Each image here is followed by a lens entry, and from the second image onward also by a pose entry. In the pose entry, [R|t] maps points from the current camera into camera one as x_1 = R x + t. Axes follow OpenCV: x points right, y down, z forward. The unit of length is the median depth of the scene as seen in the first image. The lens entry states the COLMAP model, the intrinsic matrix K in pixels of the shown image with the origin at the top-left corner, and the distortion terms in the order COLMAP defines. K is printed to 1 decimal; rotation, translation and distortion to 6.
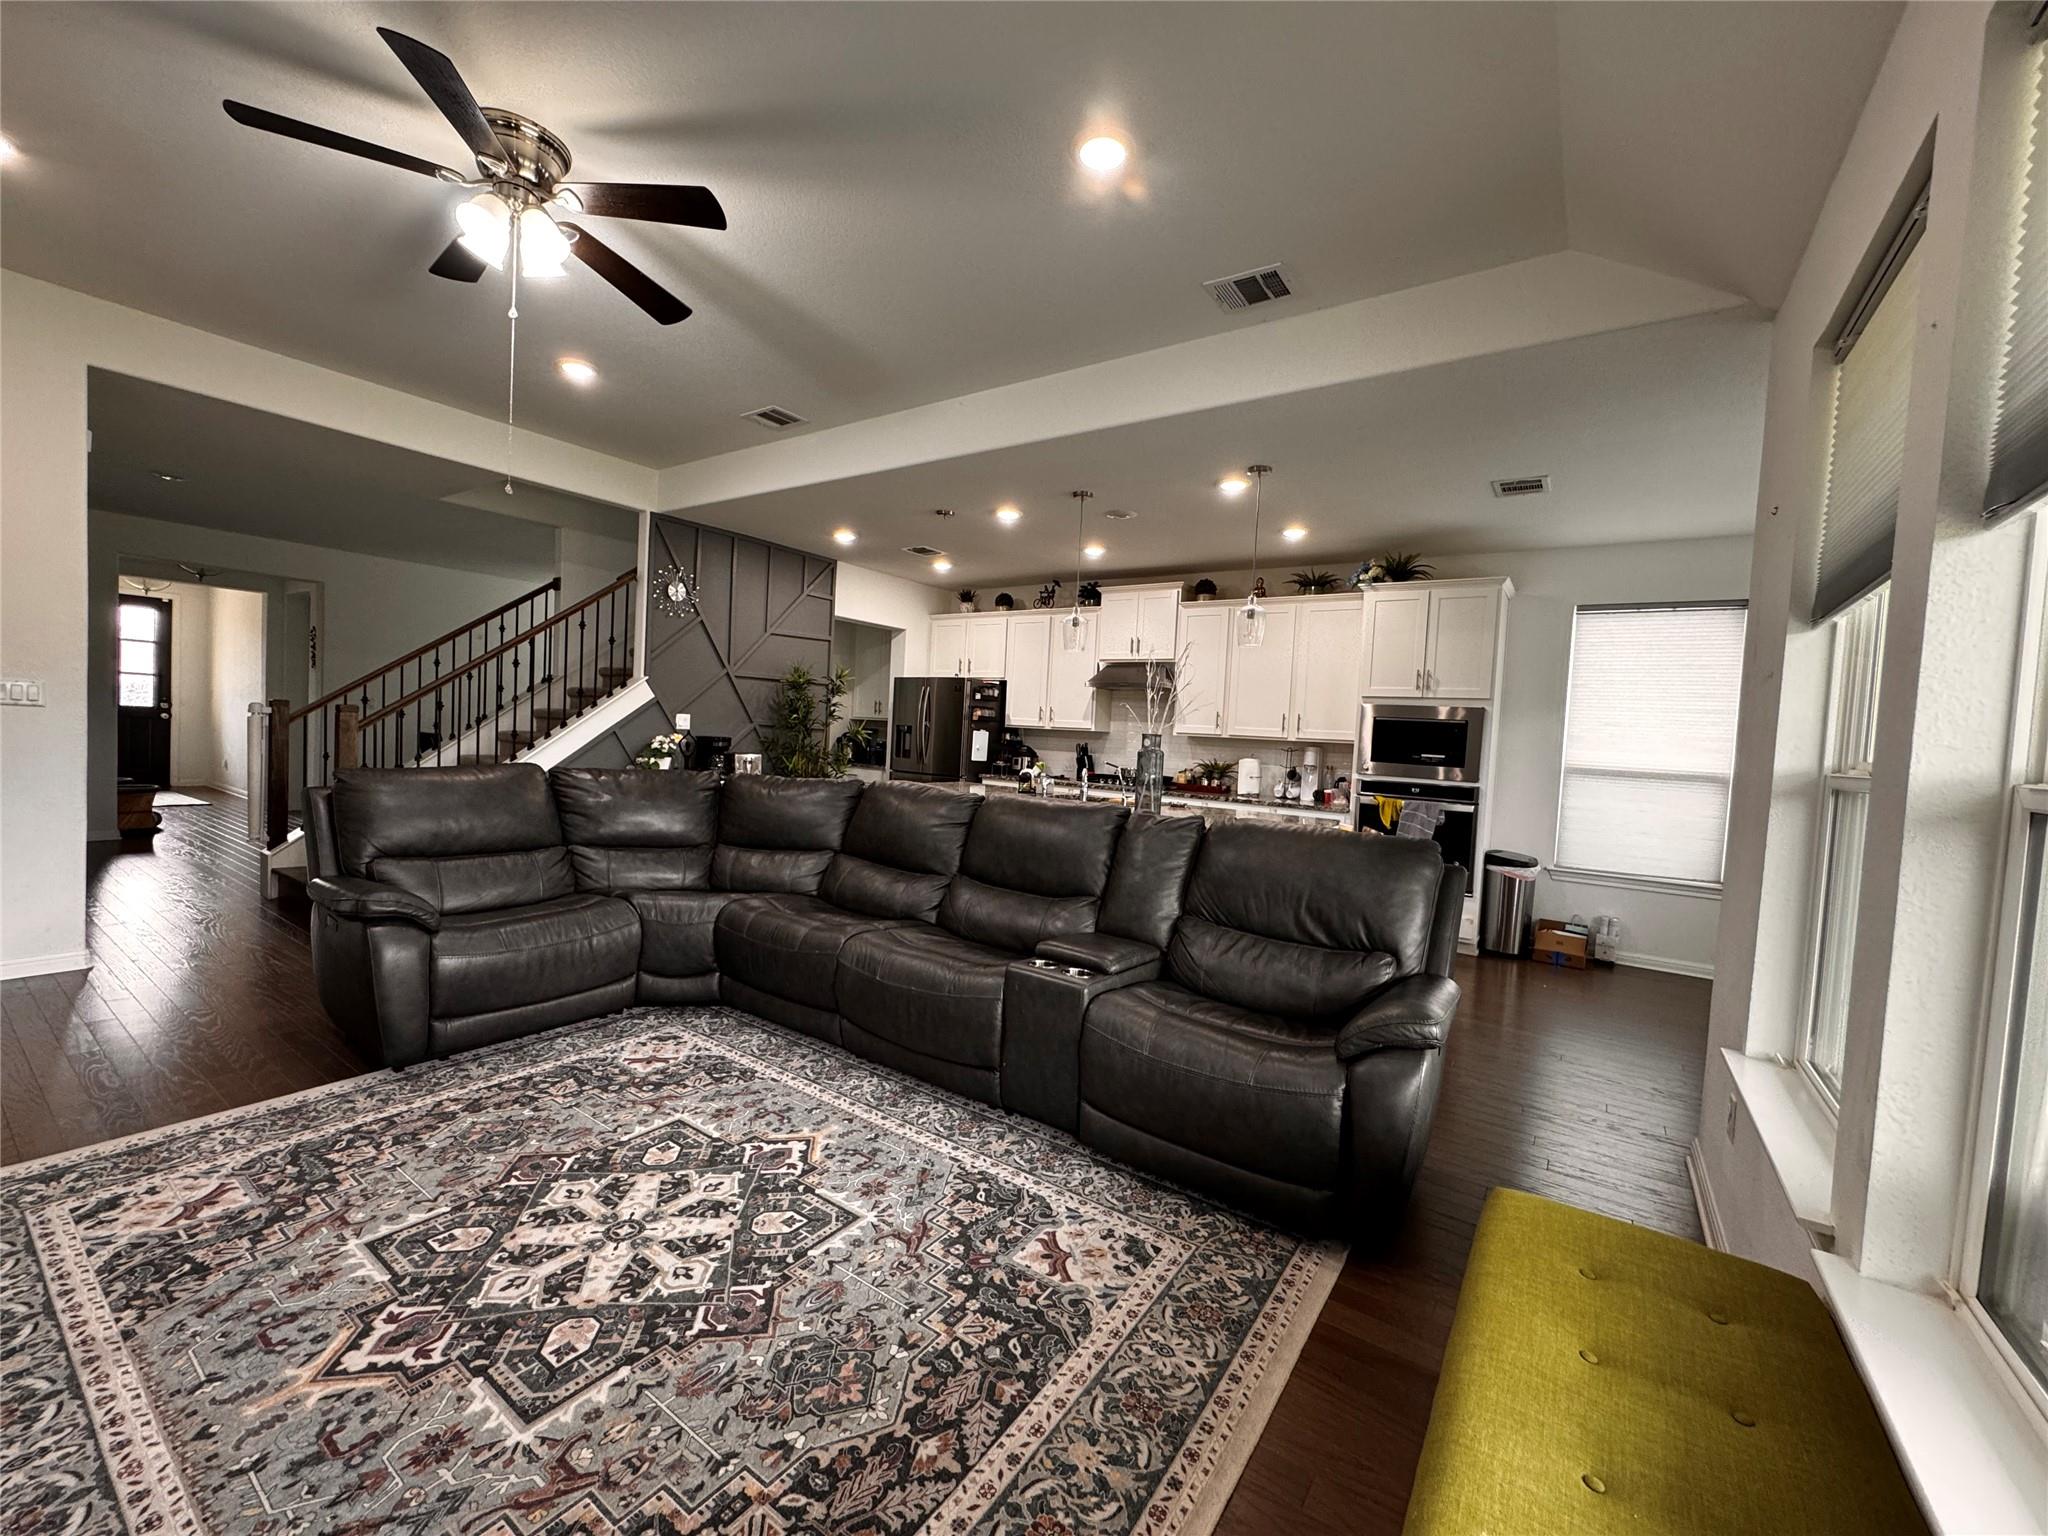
lens RADIAL K [[824.8, 0, 1023.7], [0, 824.8, 763.8], [0, 0, 1]] dist [-0.003088, 0.000379]
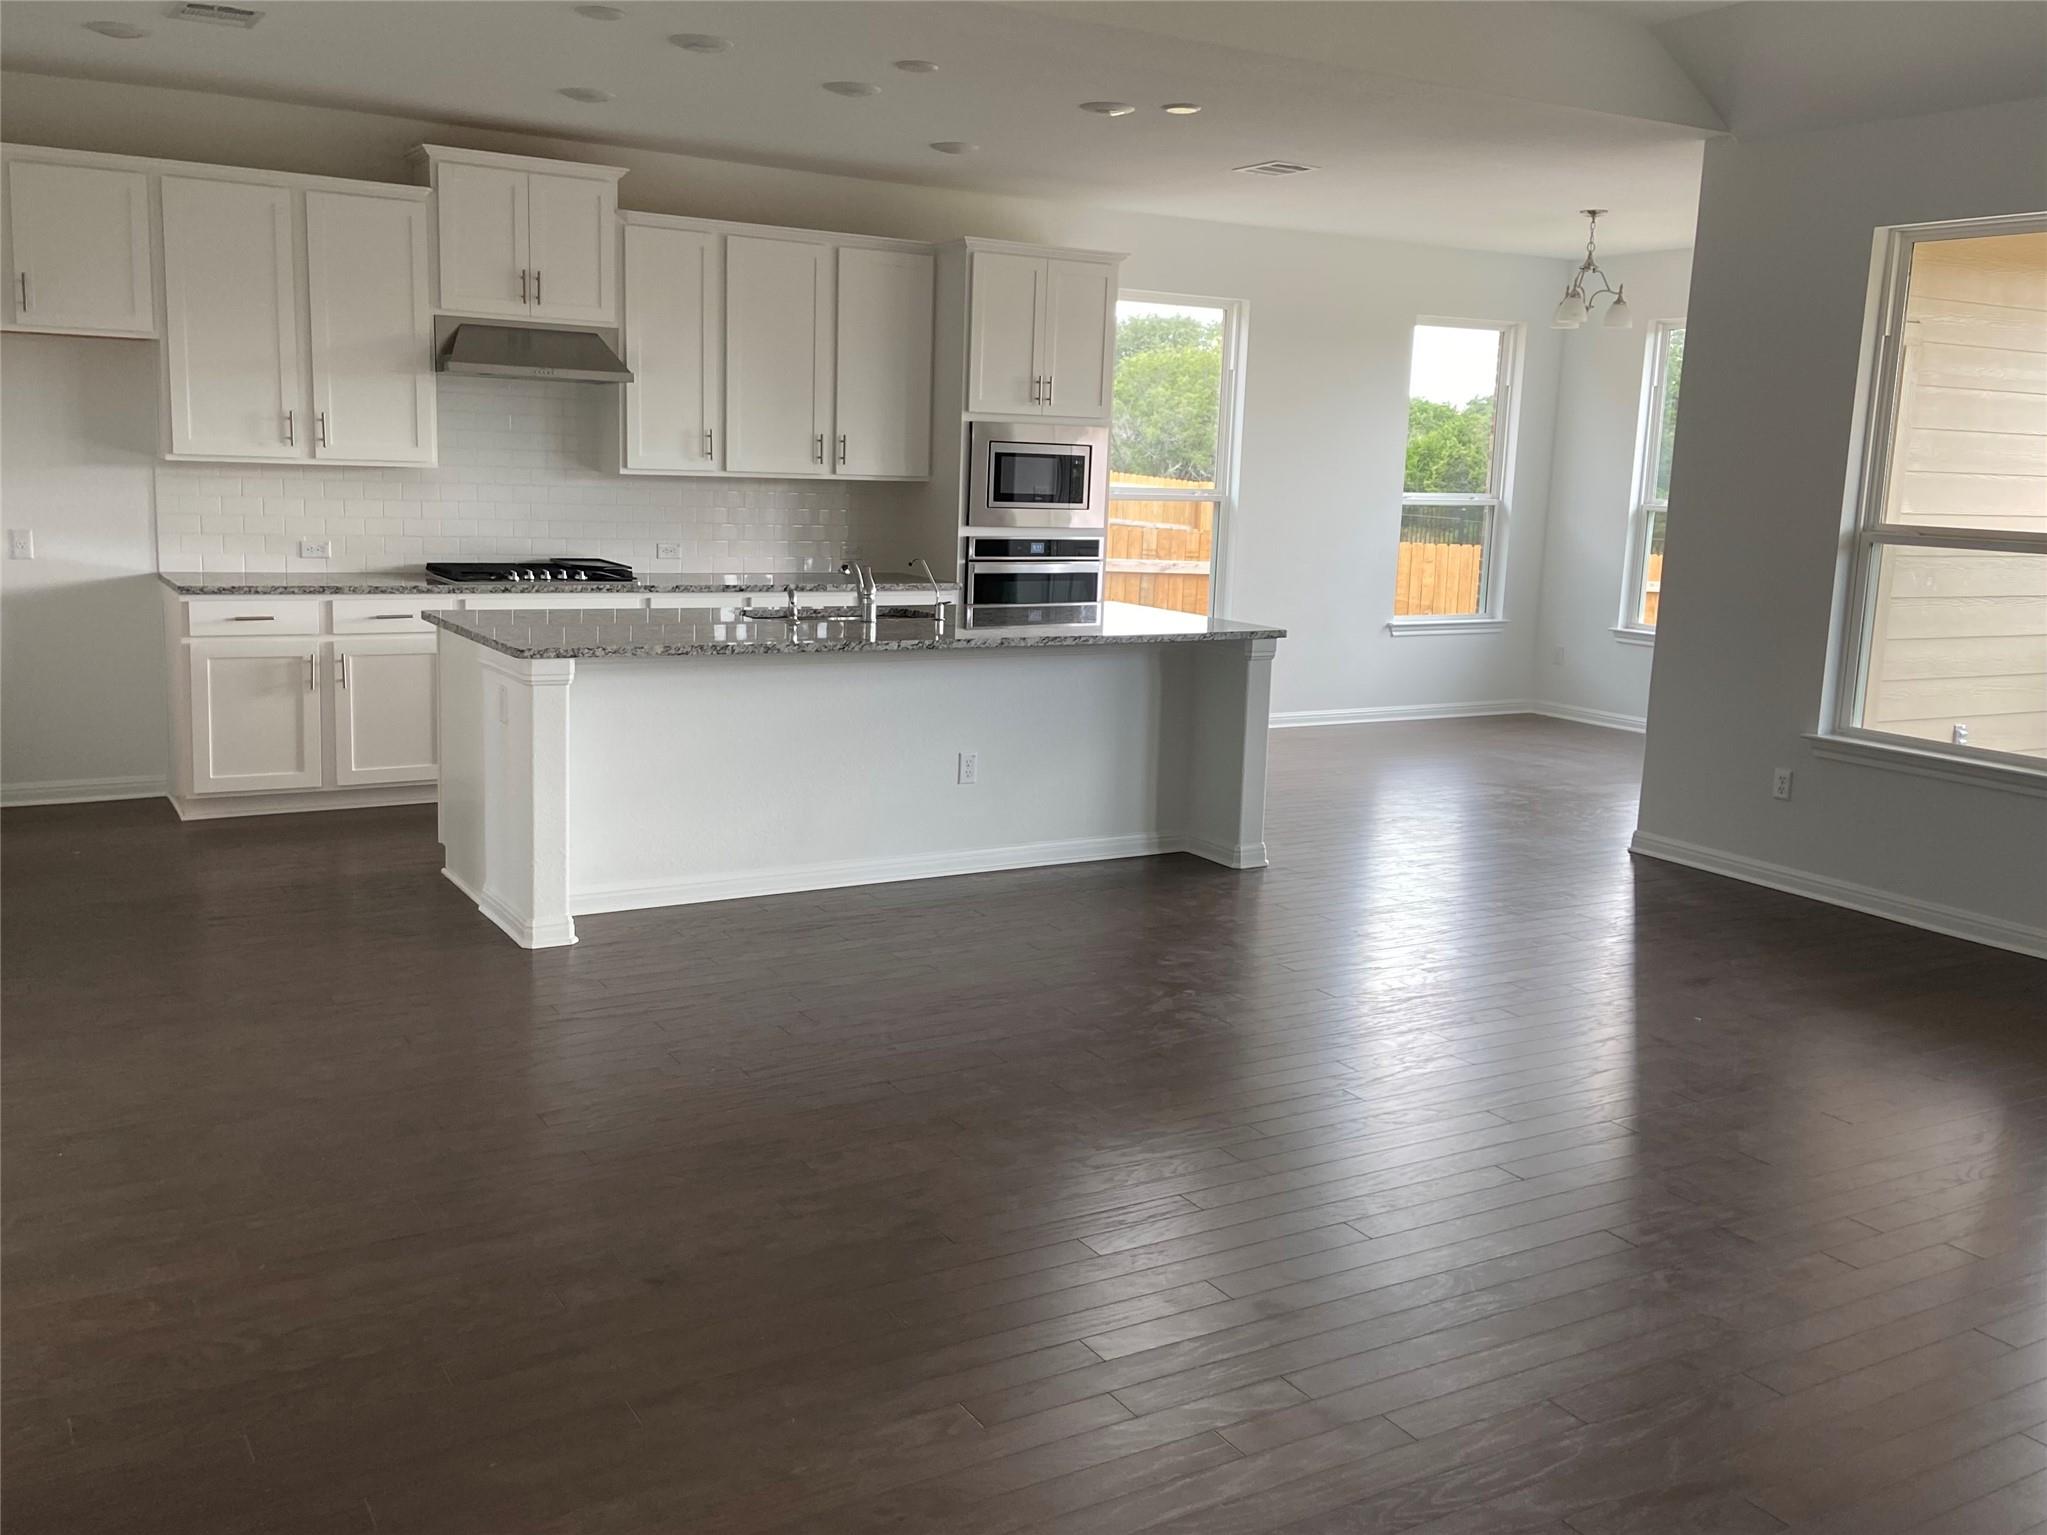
lens RADIAL K [[1798.2, 0, 1021.1], [0, 1798.2, 690.1], [0, 0, 1]] dist [0.083989, -0.026147]
pose [[0.410787, -0.152756, 0.898844, -1.815333], [0.026316, 0.987440, 0.155786, -0.170807], [-0.911352, -0.040341, 0.409647, 0.728839]]
